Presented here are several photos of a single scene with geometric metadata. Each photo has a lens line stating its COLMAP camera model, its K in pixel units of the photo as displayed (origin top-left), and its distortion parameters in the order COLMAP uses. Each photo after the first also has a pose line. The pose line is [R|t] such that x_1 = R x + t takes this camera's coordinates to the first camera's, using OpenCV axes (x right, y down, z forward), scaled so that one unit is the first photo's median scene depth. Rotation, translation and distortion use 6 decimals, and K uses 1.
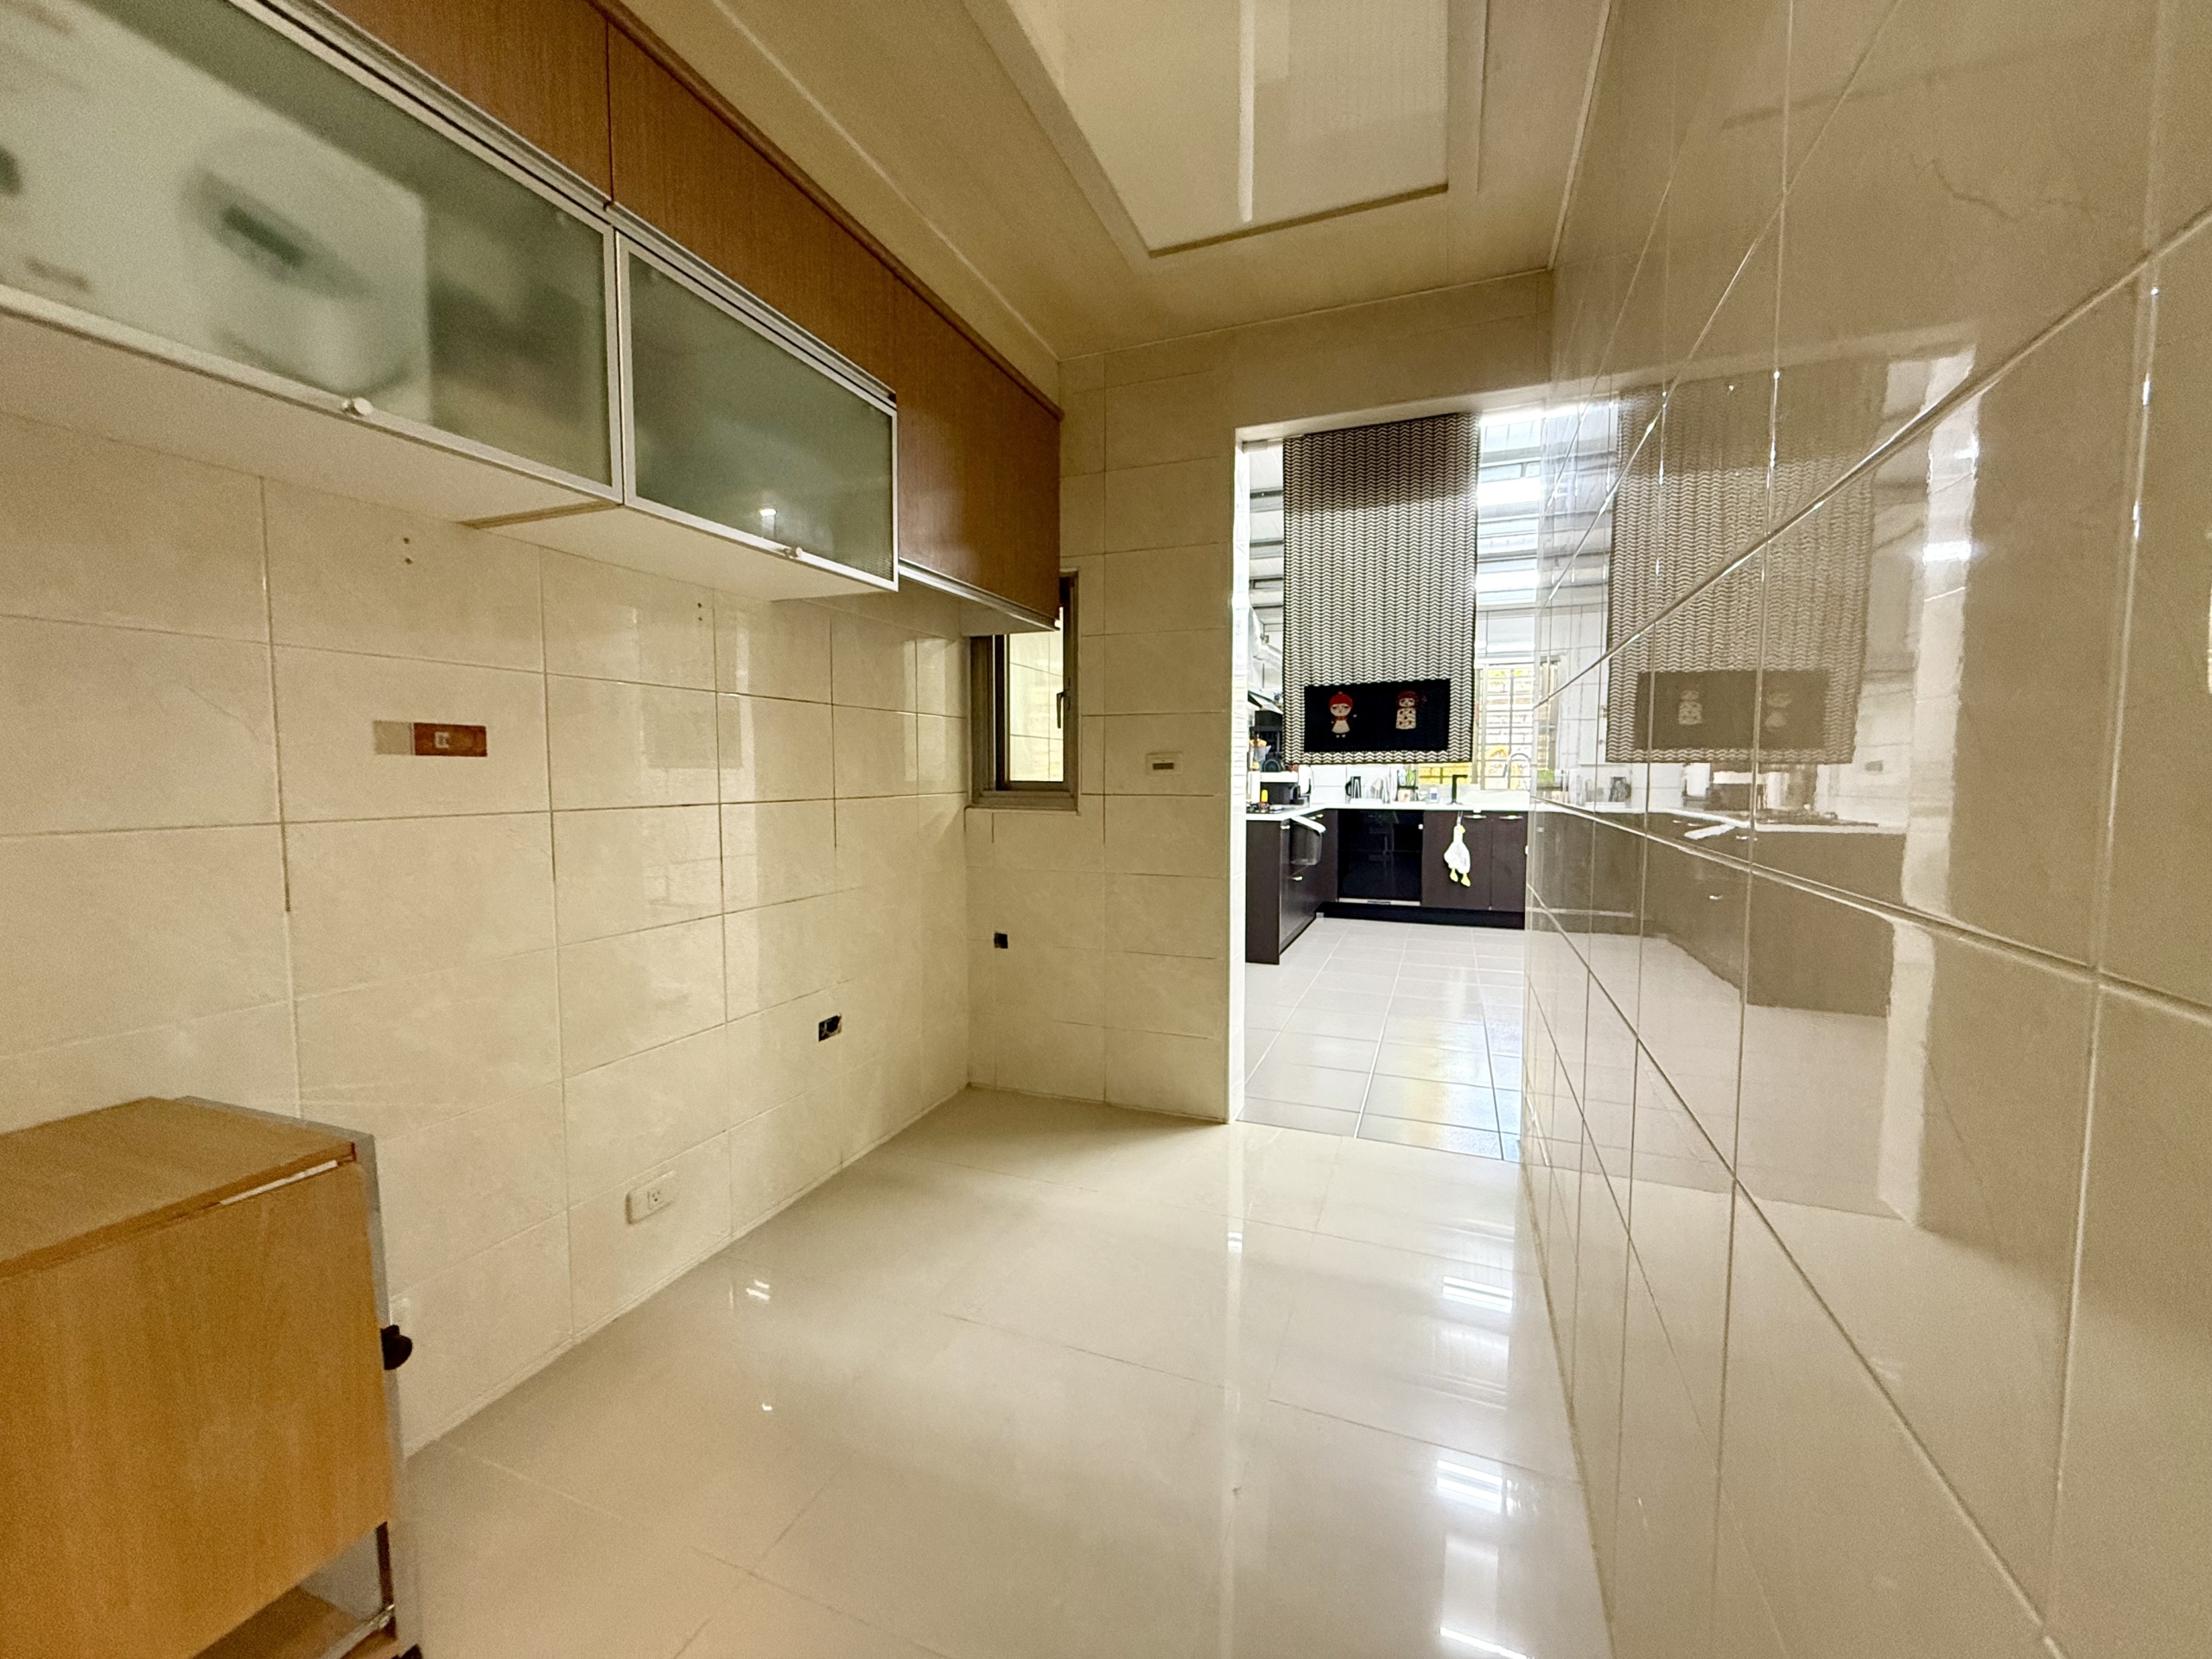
lens RADIAL K [[886.8, 0, 1100.4], [0, 886.8, 833.2], [0, 0, 1]] dist [-0.002953, -0.000283]
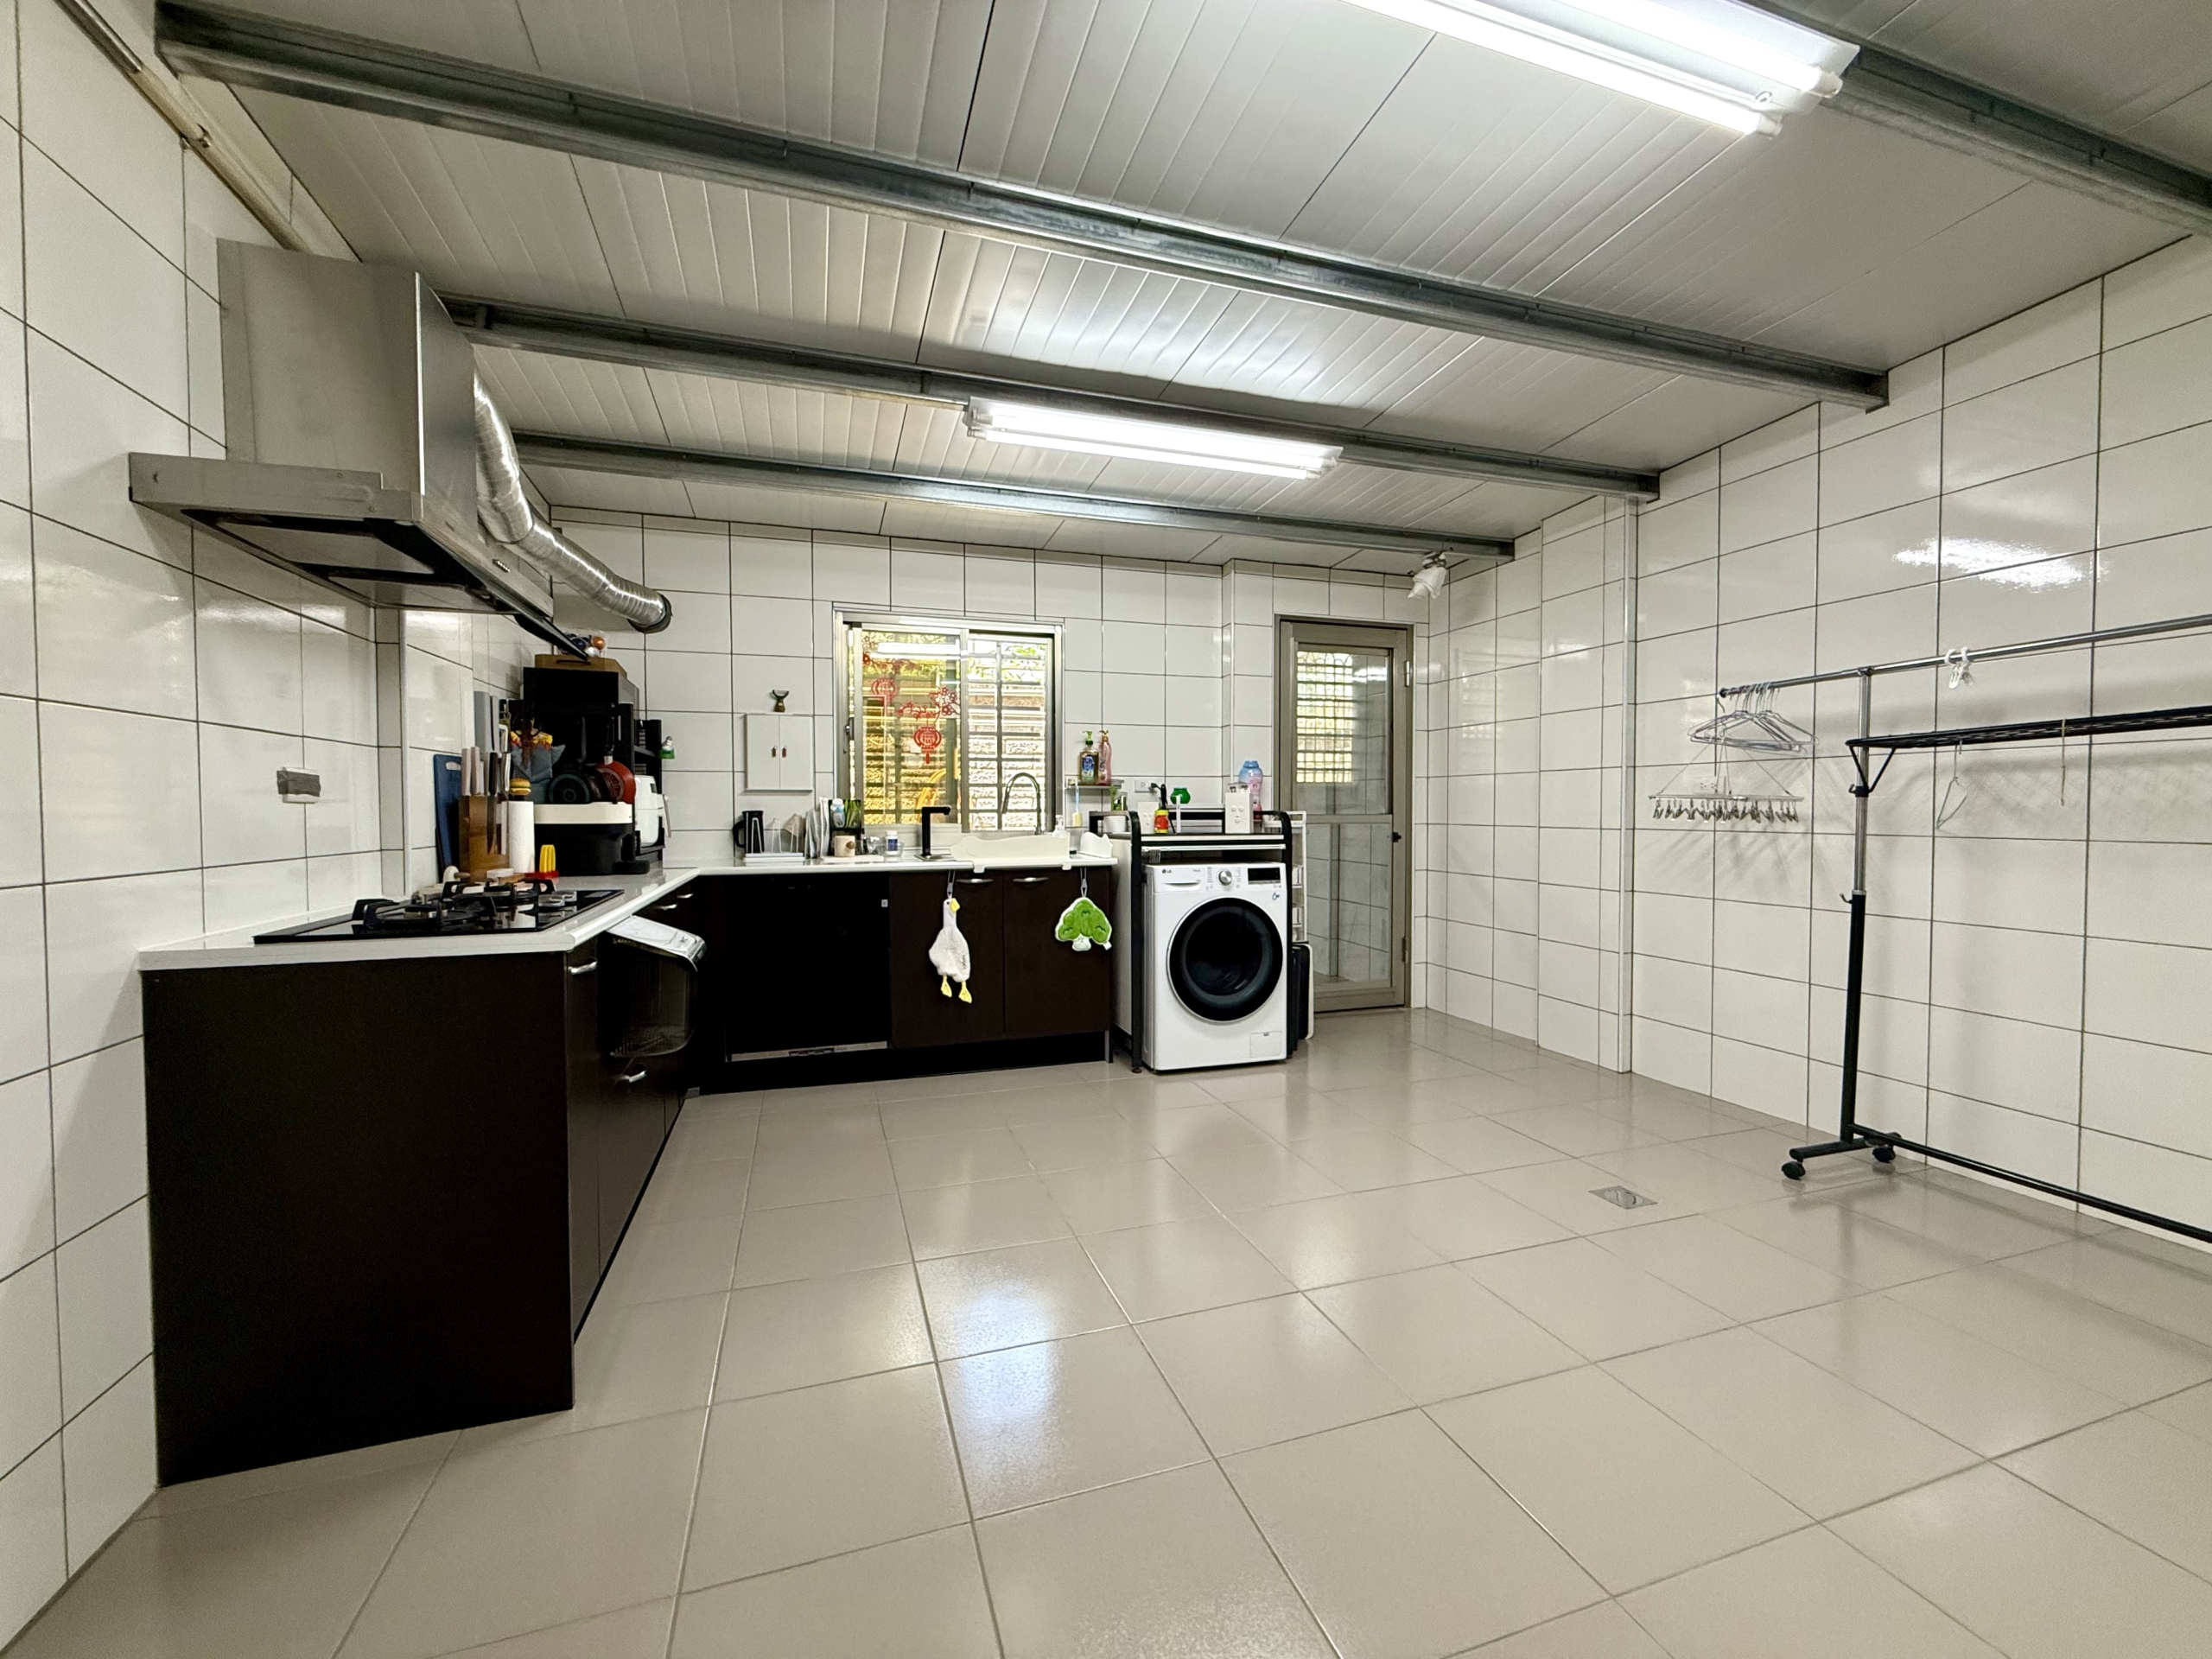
lens RADIAL K [[886.8, 0, 1102.2], [0, 886.8, 833.8], [0, 0, 1]] dist [-0.002953, -0.000283]
pose [[0.769316, -0.019894, 0.638559, 0.116885], [0.044411, 0.998762, -0.022388, -0.031667], [-0.637324, 0.045582, 0.769247, 0.491797]]
